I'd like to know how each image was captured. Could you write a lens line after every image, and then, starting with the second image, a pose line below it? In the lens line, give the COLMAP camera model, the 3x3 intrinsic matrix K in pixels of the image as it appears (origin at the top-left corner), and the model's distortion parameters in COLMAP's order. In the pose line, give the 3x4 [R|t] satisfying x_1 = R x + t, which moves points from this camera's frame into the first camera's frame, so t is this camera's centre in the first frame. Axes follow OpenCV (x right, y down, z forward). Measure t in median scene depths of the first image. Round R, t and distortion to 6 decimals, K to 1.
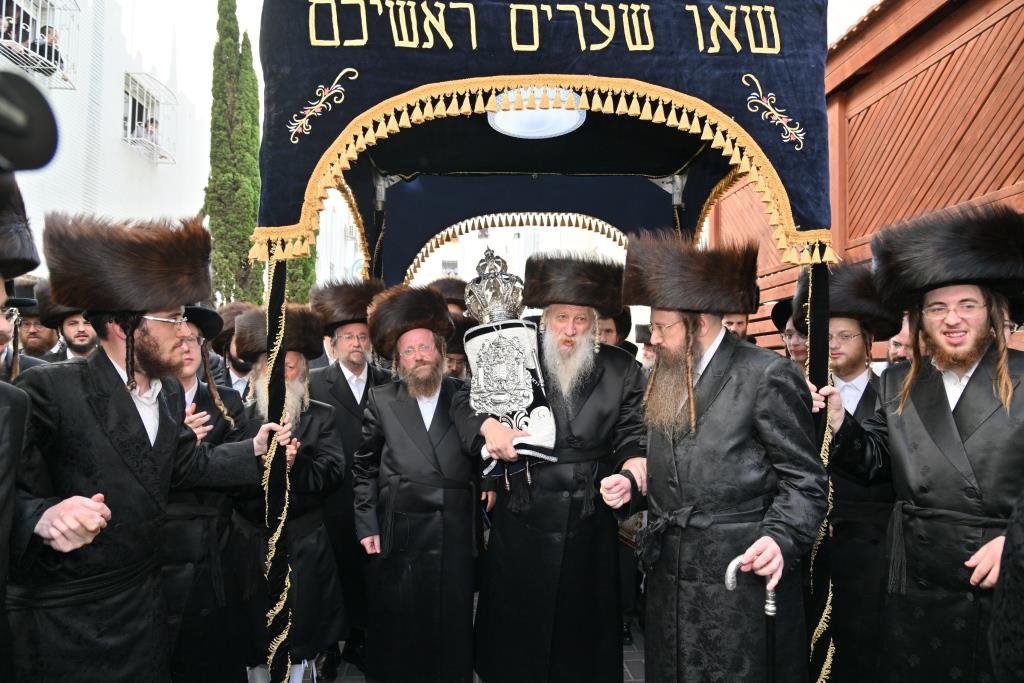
lens RADIAL K [[660.2, 0, 518.8], [0, 660.2, 330.1], [0, 0, 1]] dist [0.025388, 0.003112]
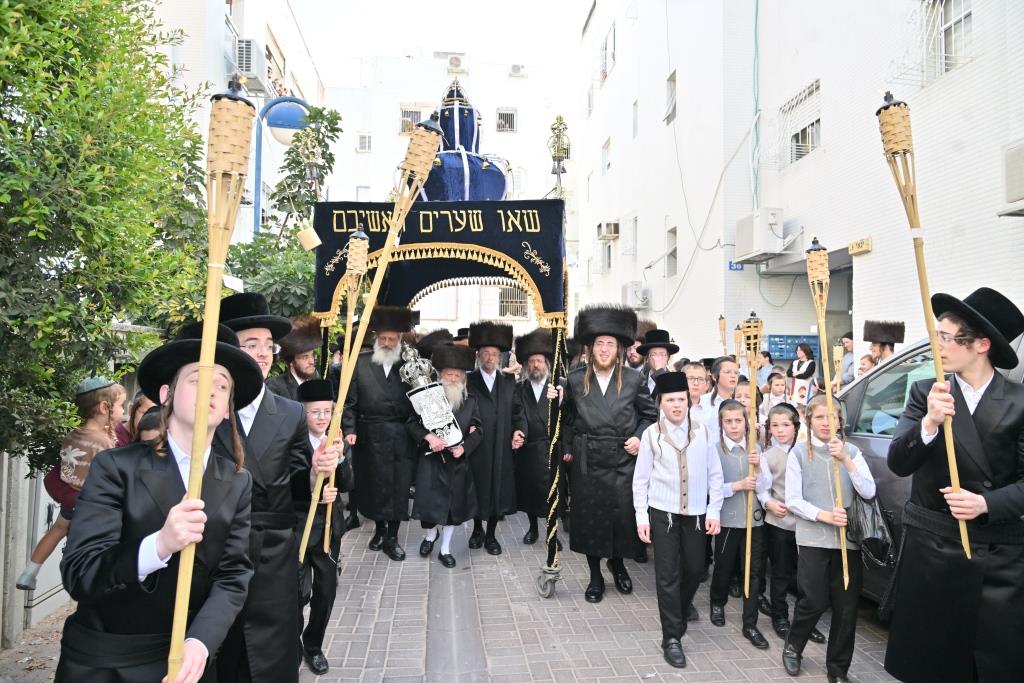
lens RADIAL K [[660.2, 0, 518.8], [0, 660.2, 330.1], [0, 0, 1]] dist [0.025388, 0.003112]
pose [[0.994119, -0.000051, -0.108291, 0.325818], [0.001361, 0.999927, 0.012027, -0.067160], [0.108283, -0.012103, 0.994046, -0.691155]]
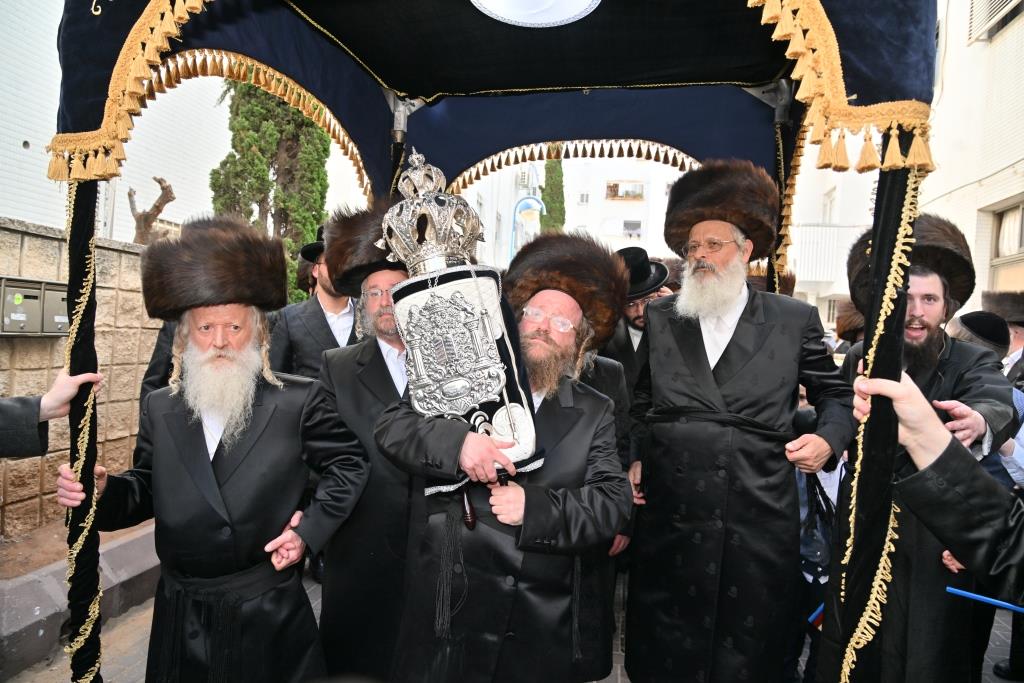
lens RADIAL K [[660.2, 0, 518.8], [0, 660.2, 330.1], [0, 0, 1]] dist [0.025388, 0.003112]
pose [[0.961110, 0.041856, -0.272975, 0.179637], [-0.027237, 0.997995, 0.057126, 0.002519], [0.274819, -0.047470, 0.960324, 0.234066]]
